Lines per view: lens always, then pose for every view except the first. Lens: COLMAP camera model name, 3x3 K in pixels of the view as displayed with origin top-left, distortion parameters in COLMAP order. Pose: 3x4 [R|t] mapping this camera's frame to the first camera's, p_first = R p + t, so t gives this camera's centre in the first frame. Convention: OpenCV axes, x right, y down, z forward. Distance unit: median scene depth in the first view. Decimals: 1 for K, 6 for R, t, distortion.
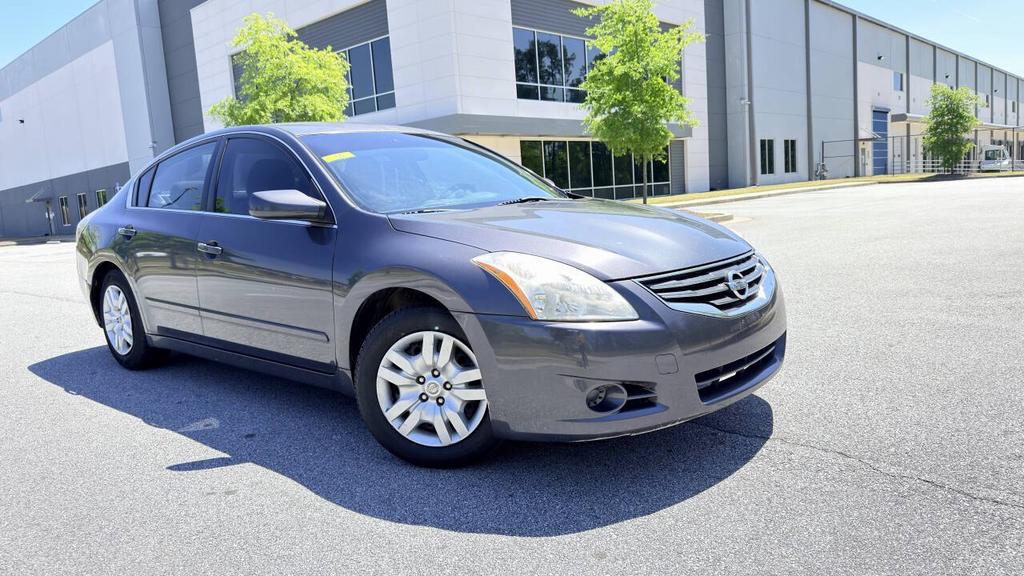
lens RADIAL K [[736.8, 0, 511.0], [0, 736.8, 280.1], [0, 0, 1]] dist [0.030324, -0.051554]
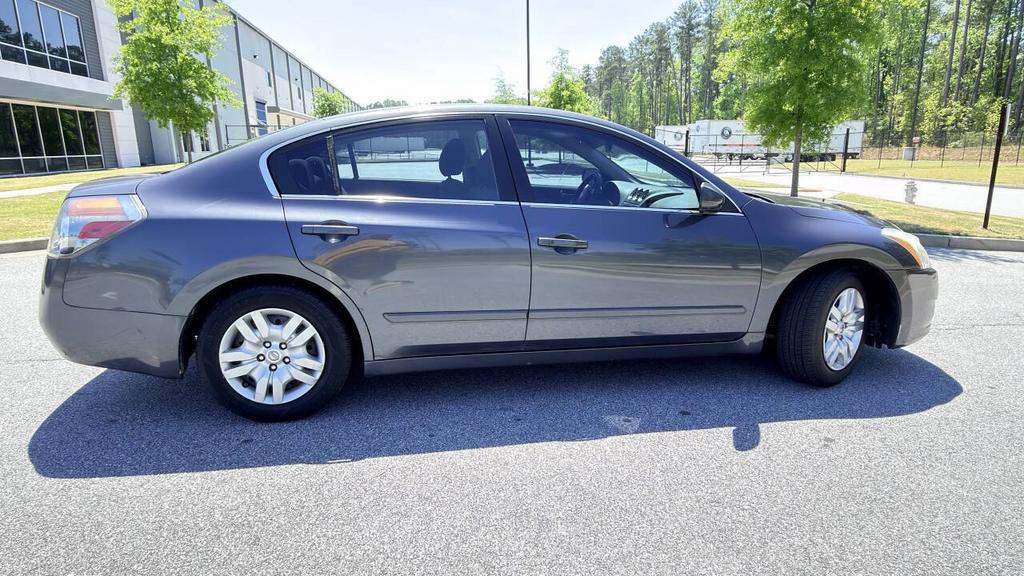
lens RADIAL K [[635.8, 0, 508.1], [0, 635.8, 296.2], [0, 0, 1]] dist [-0.028359, -0.003463]
pose [[0.613603, -0.125753, 0.779536, -1.118330], [0.062135, 0.991865, 0.111096, -0.070207], [-0.787166, -0.019732, 0.616426, 0.593341]]
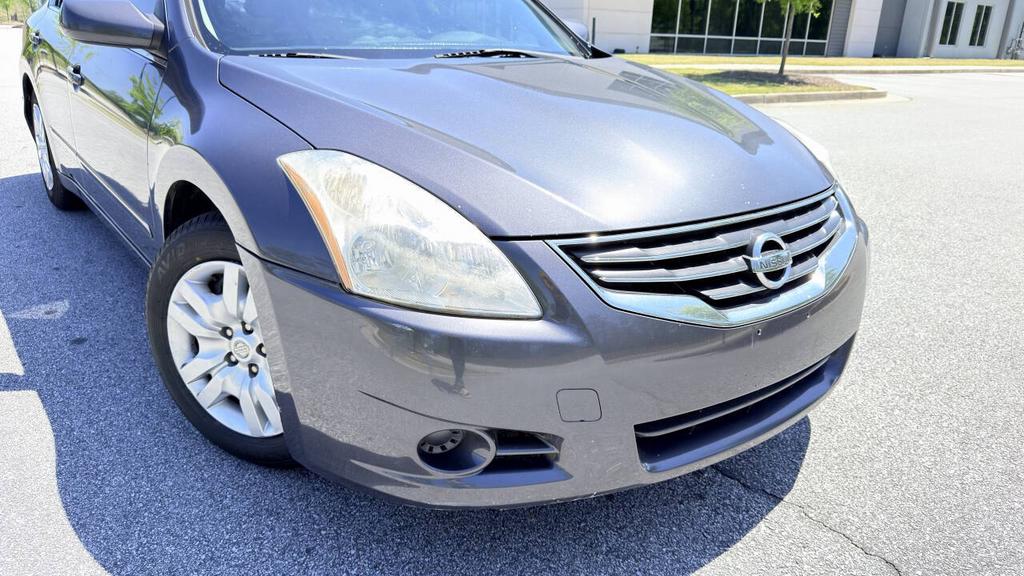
lens RADIAL K [[736.8, 0, 510.3], [0, 736.8, 294.2], [0, 0, 1]] dist [0.030324, -0.051554]
pose [[0.977996, 0.158625, -0.135505, 0.154244], [-0.123399, 0.963557, 0.237342, -0.060952], [0.168216, -0.215398, 0.961929, 0.338548]]
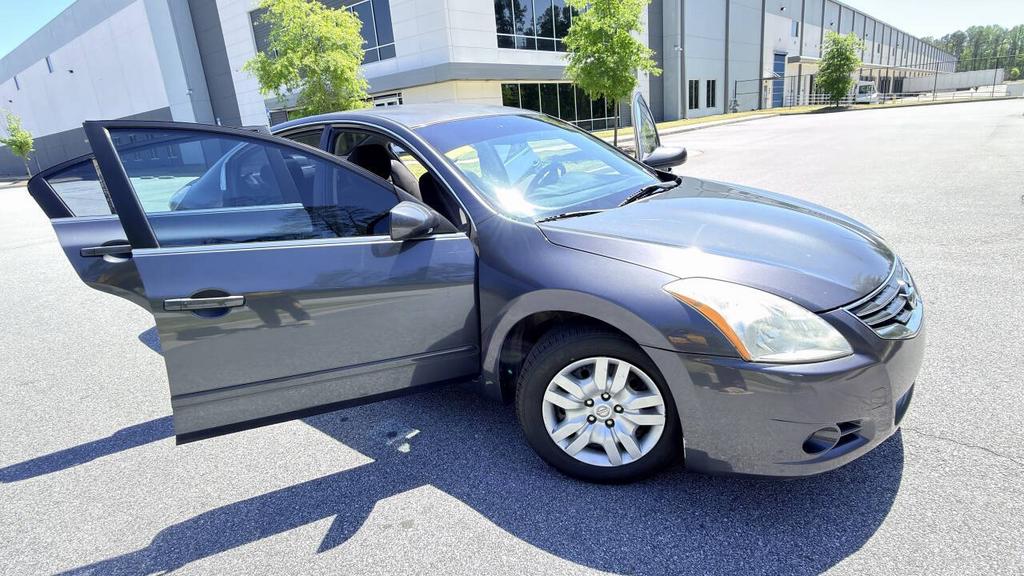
lens RADIAL K [[563.9, 0, 507.8], [0, 563.9, 289.9], [0, 0, 1]] dist [-0.011559, 0.007685]
pose [[0.998493, -0.031968, 0.044611, -0.200797], [0.023924, 0.985078, 0.170436, -0.108569], [-0.049394, -0.169112, 0.984358, 0.235560]]
